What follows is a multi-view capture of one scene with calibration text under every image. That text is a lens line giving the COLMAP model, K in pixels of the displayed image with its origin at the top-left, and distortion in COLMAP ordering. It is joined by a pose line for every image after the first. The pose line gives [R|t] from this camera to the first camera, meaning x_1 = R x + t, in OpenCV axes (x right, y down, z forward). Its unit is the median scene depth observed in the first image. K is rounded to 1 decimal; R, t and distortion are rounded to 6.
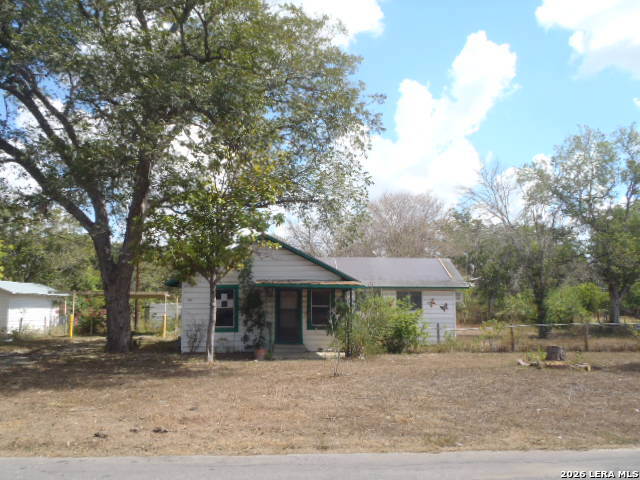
lens RADIAL K [[555.1, 0, 316.3], [0, 555.1, 238.3], [0, 0, 1]] dist [-0.058298, 0.059562]
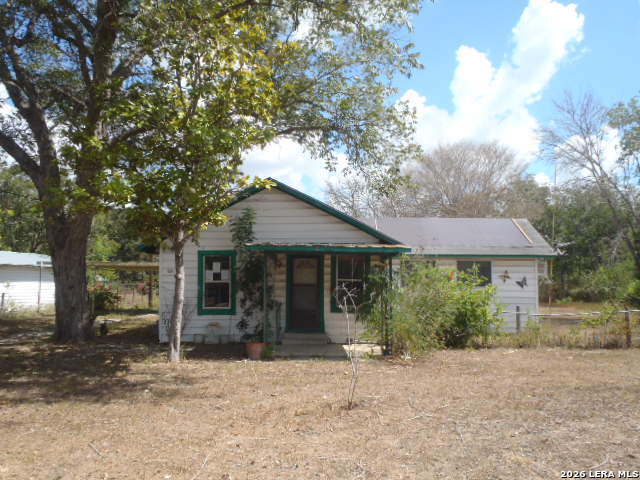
lens RADIAL K [[555.1, 0, 322.6], [0, 555.1, 244.4], [0, 0, 1]] dist [-0.058298, 0.059562]
pose [[0.996192, -0.000862, -0.087180, 0.035091], [0.005713, 0.998447, 0.055413, 0.037392], [0.086997, -0.055700, 0.994650, 0.292771]]
